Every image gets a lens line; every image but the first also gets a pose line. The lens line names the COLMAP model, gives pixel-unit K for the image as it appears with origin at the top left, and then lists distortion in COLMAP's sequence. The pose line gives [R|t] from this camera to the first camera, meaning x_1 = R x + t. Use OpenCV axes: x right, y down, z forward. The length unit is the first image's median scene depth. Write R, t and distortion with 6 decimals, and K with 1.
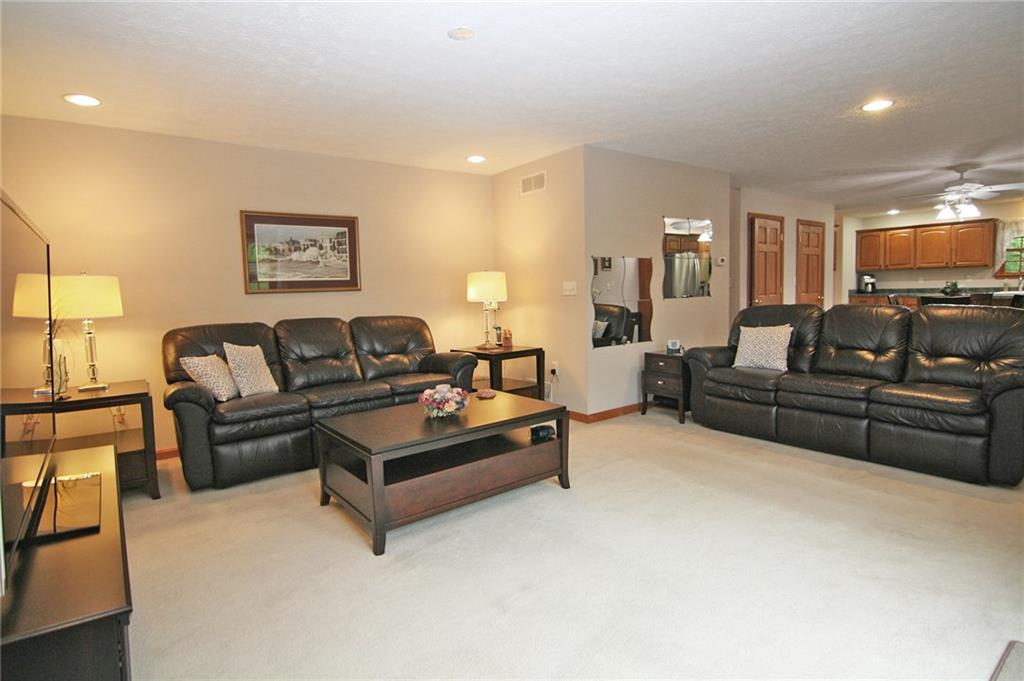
lens RADIAL K [[528.1, 0, 506.8], [0, 528.1, 327.8], [0, 0, 1]] dist [0.000223, -0.014088]
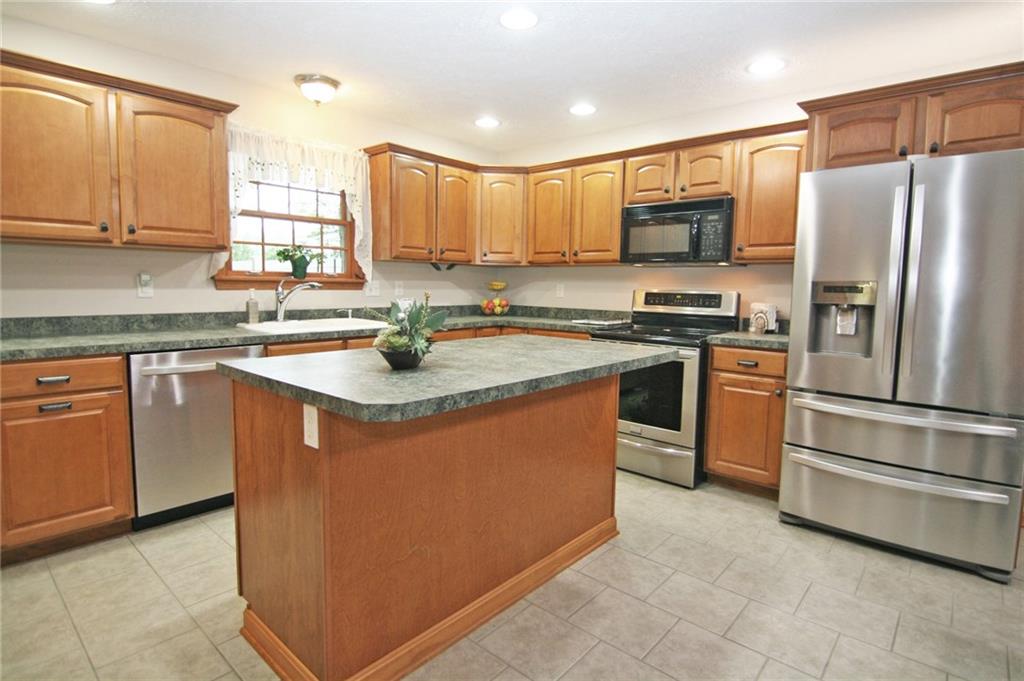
lens RADIAL K [[528.1, 0, 506.8], [0, 528.1, 327.8], [0, 0, 1]] dist [0.000223, -0.014088]
pose [[-0.183316, -0.060251, 0.981206, 0.521062], [0.058045, 0.995715, 0.071986, -0.077259], [-0.981339, 0.070150, -0.179033, 0.829543]]
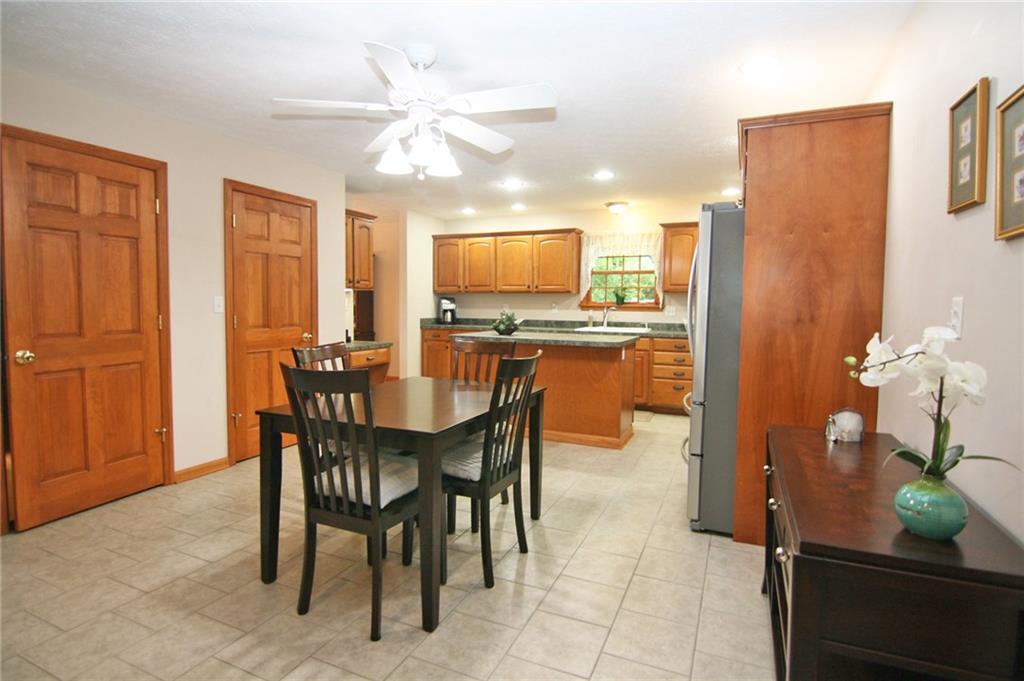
lens RADIAL K [[508.3, 0, 512.0], [0, 508.3, 340.5], [0, 0, 1]] dist [-0.000813, -0.000140]
pose [[0.875634, -0.000282, 0.482976, 0.465583], [0.000799, 0.999999, -0.000866, -0.046096], [-0.482975, 0.001145, 0.875633, 0.380639]]
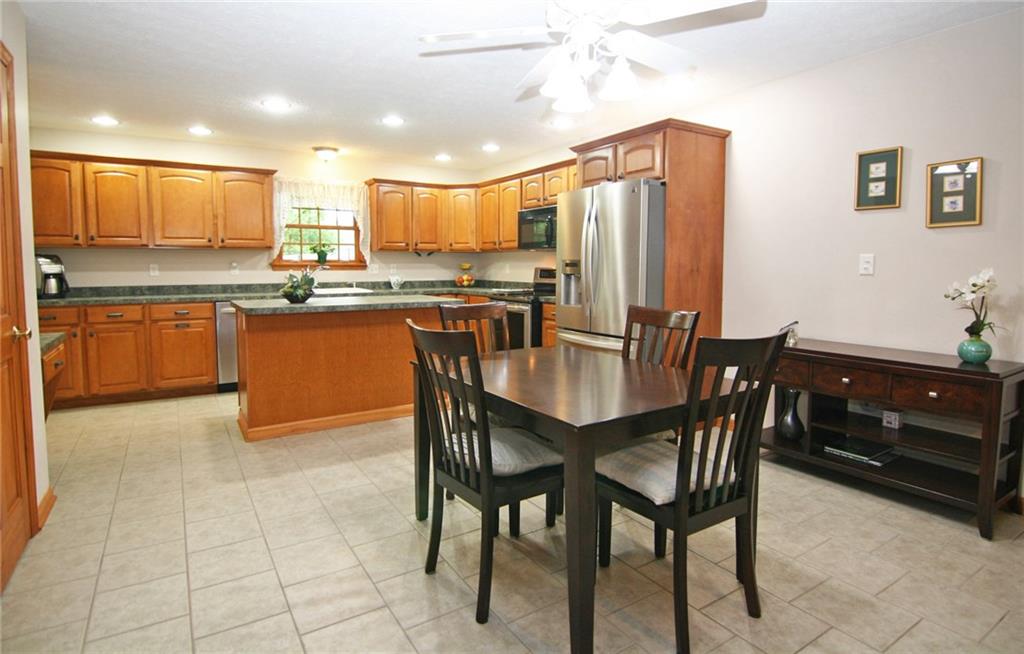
lens RADIAL K [[531.1, 0, 514.5], [0, 531.1, 300.1], [0, 0, 1]] dist [-0.032218, 0.001281]
pose [[0.080949, -0.041154, 0.995868, 0.312453], [0.067777, 0.997062, 0.035694, -0.057514], [-0.994411, 0.064608, 0.083500, 0.628895]]
